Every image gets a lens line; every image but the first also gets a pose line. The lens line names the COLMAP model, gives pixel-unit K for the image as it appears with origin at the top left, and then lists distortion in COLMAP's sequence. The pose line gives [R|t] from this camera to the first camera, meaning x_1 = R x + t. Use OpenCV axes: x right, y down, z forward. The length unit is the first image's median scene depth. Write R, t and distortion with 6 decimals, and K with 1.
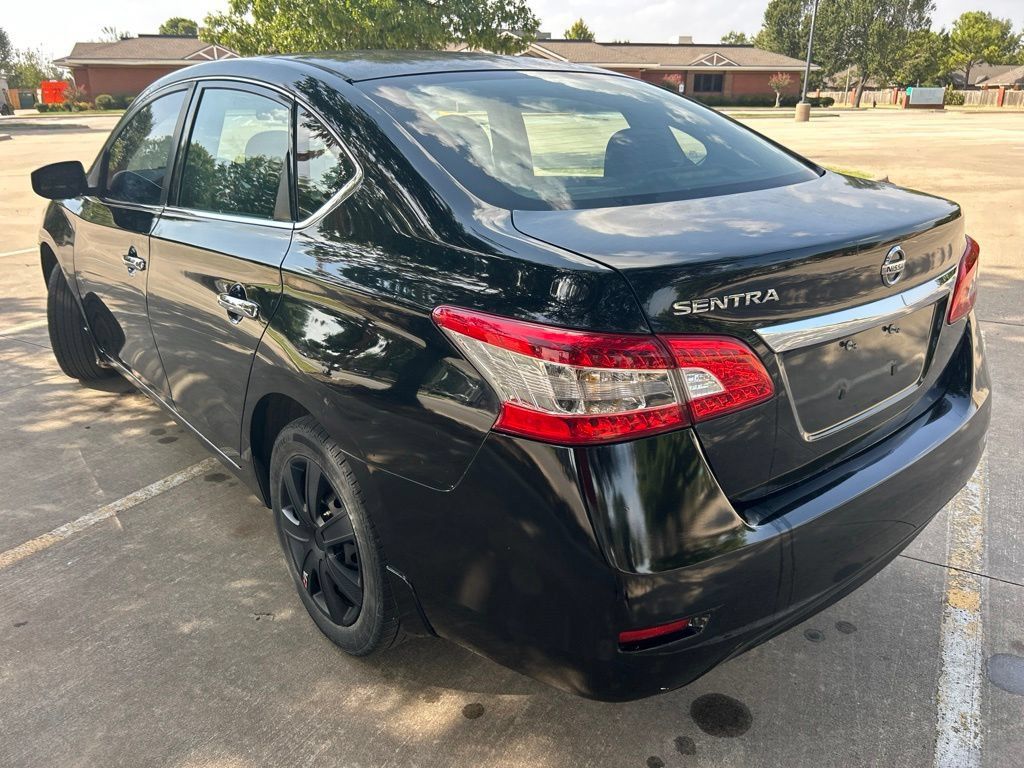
lens RADIAL K [[781.5, 0, 522.3], [0, 781.5, 386.4], [0, 0, 1]] dist [0.042906, -0.045113]
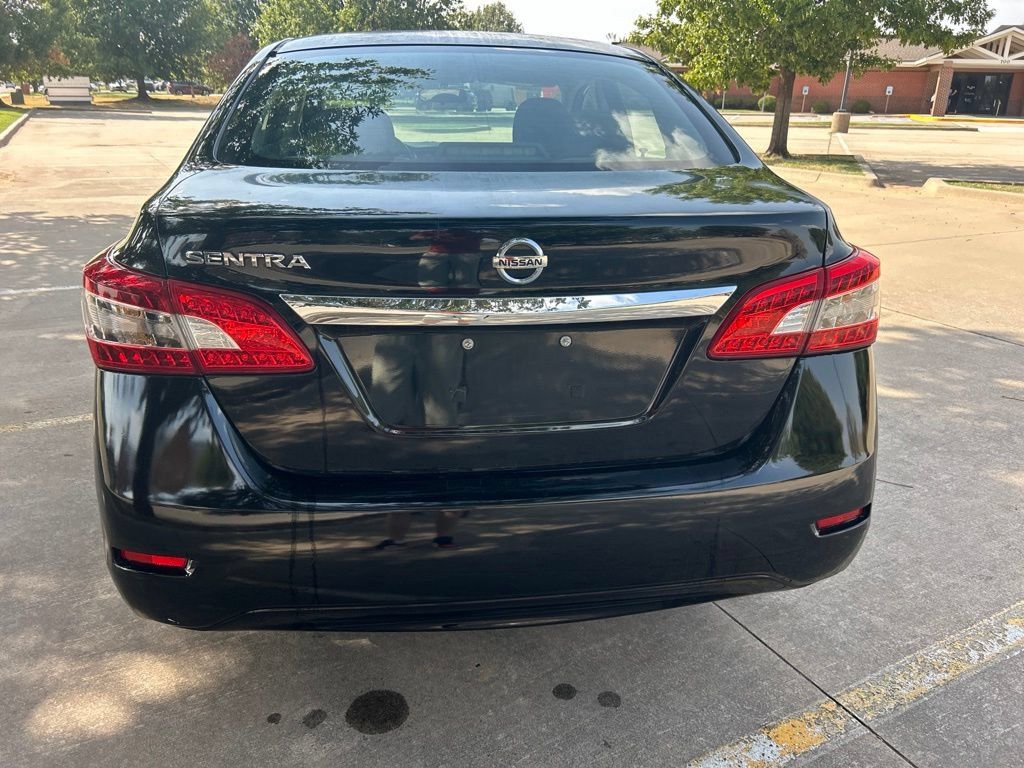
lens RADIAL K [[781.5, 0, 511.9], [0, 781.5, 391.4], [0, 0, 1]] dist [0.042906, -0.045113]
pose [[0.843416, 0.207505, -0.495571, 0.103355], [-0.206498, 0.976753, 0.057545, -0.006948], [0.495992, 0.053800, 0.866659, 0.030115]]
